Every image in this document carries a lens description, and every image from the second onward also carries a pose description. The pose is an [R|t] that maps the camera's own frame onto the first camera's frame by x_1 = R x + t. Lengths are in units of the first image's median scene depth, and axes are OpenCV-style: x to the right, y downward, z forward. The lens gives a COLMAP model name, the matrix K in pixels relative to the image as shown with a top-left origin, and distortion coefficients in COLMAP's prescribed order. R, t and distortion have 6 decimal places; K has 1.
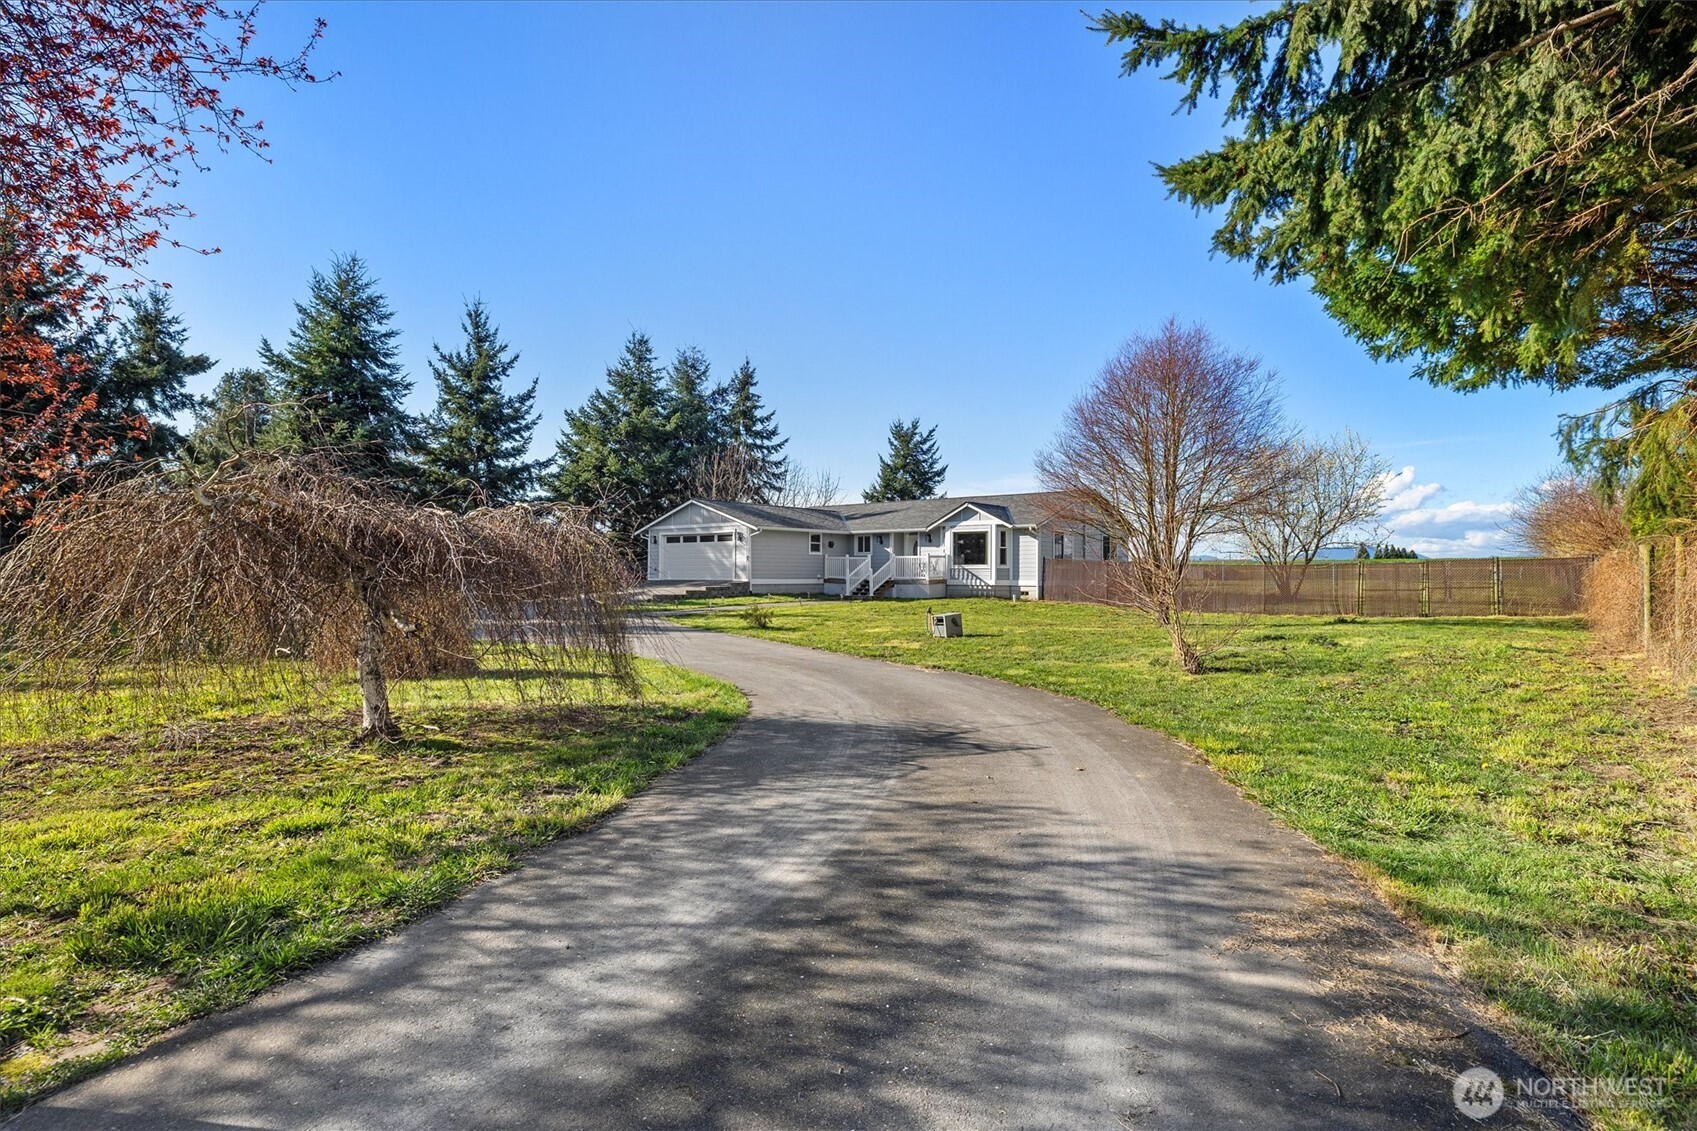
lens RADIAL K [[716.9, 0, 845.0], [0, 716.9, 558.8], [0, 0, 1]] dist [0.002164, 0.000170]
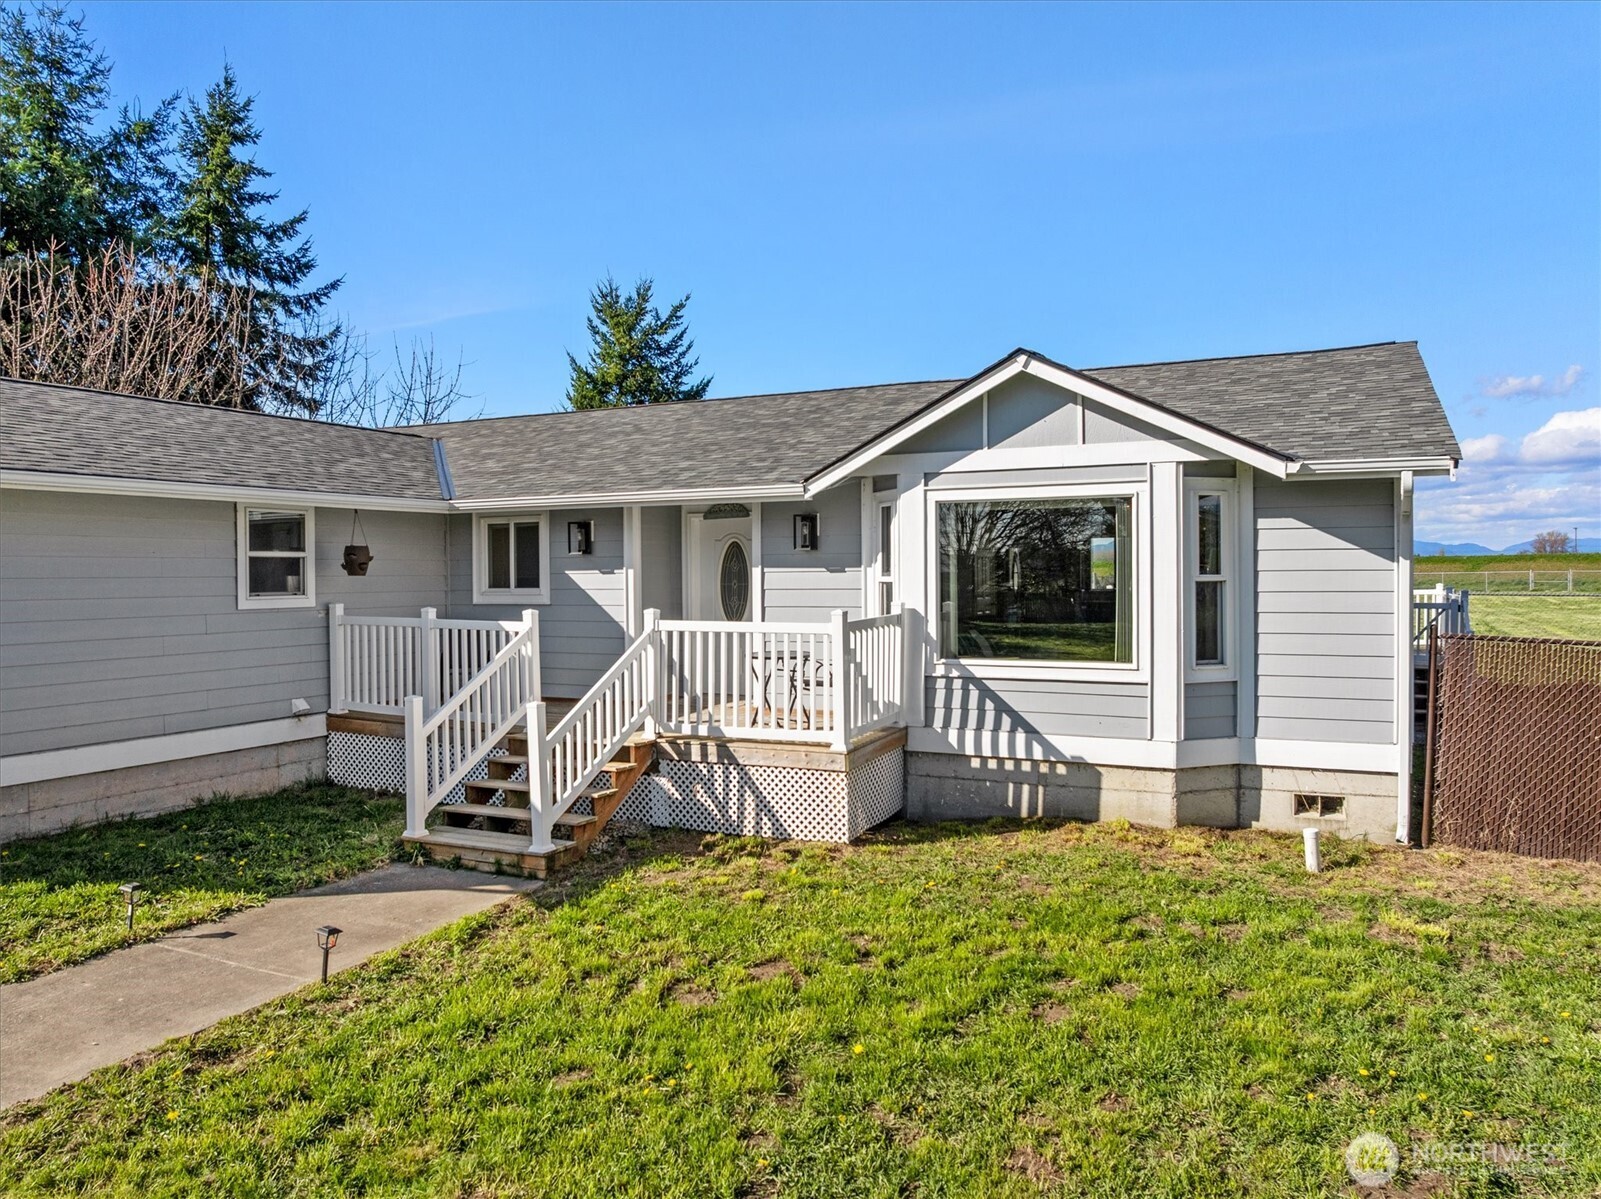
lens RADIAL K [[1147.4, 0, 800.5], [0, 1147.4, 599.5], [0, 0, 1]] dist [-0.041621, -0.000844]
pose [[0.969959, -0.016911, 0.242681, 0.027648], [0.008488, 0.999326, 0.035713, -0.019082], [-0.243122, -0.032581, 0.969449, 0.620494]]
